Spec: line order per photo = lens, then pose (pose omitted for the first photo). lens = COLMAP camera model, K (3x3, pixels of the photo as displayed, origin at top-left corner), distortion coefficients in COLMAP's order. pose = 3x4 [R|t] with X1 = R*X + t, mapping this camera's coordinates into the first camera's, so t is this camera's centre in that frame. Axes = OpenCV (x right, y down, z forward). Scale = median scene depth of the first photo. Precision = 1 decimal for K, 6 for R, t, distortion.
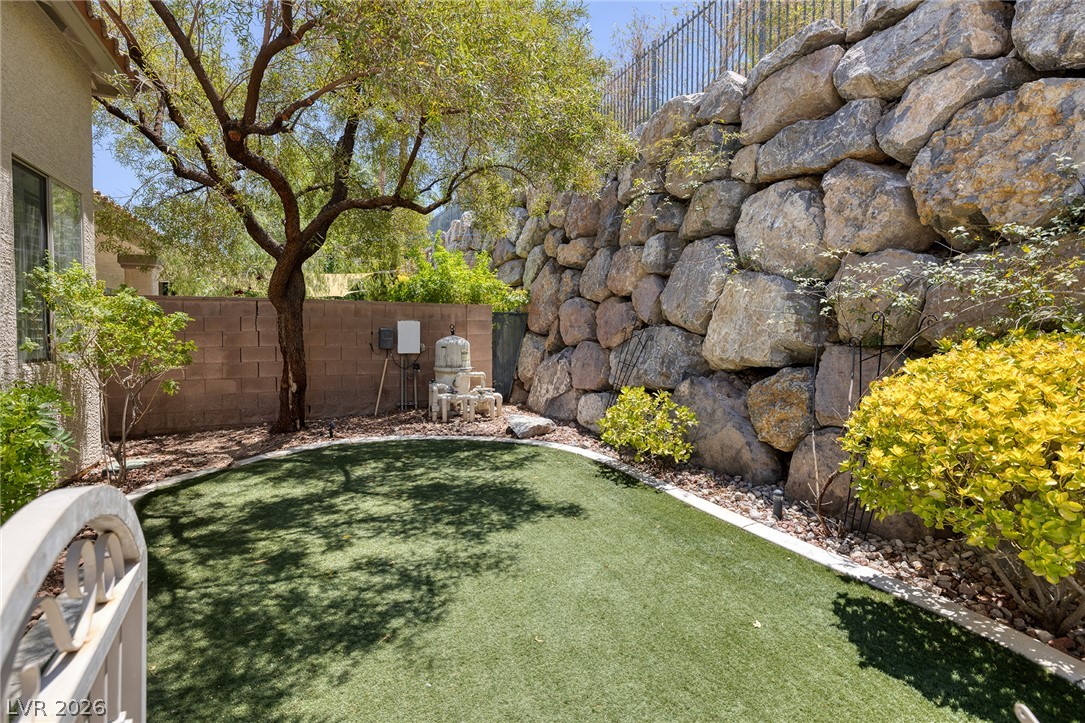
lens RADIAL K [[541.5, 0, 541.7], [0, 541.5, 356.5], [0, 0, 1]] dist [-0.007215, 0.002143]
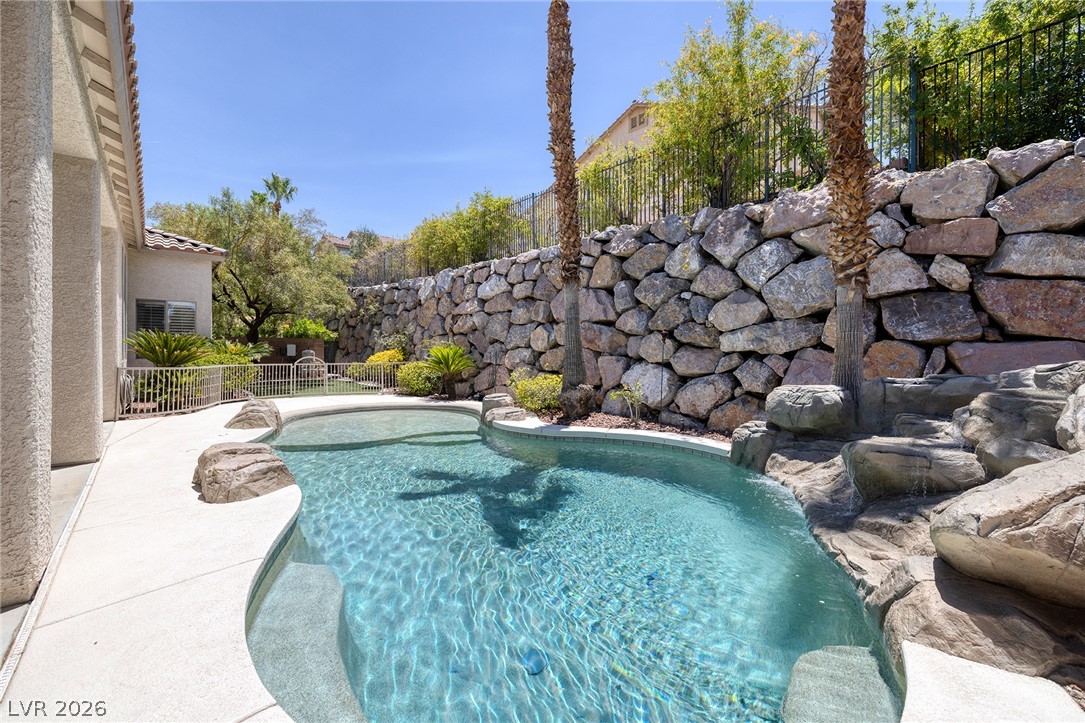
lens RADIAL K [[448.7, 0, 539.0], [0, 448.7, 359.5], [0, 0, 1]] dist [0.001078, -0.000158]
pose [[0.954529, -0.011703, 0.297888, 0.304626], [0.014890, 0.999854, -0.008430, 0.053923], [-0.297746, 0.012482, 0.954563, -1.702930]]
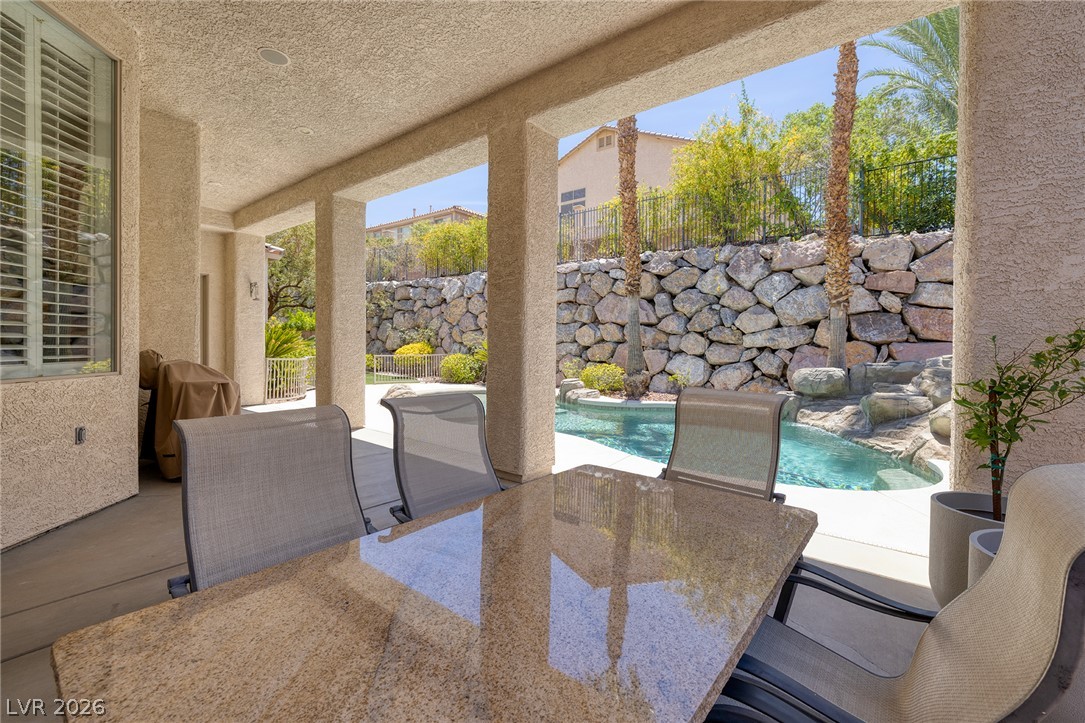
lens RADIAL K [[448.7, 0, 548.7], [0, 448.7, 356.4], [0, 0, 1]] dist [0.001078, -0.000158]
pose [[0.876011, -0.014447, 0.482074, -0.195933], [0.014447, 0.999889, 0.003712, 0.050553], [-0.482074, 0.003712, 0.876122, -1.823343]]
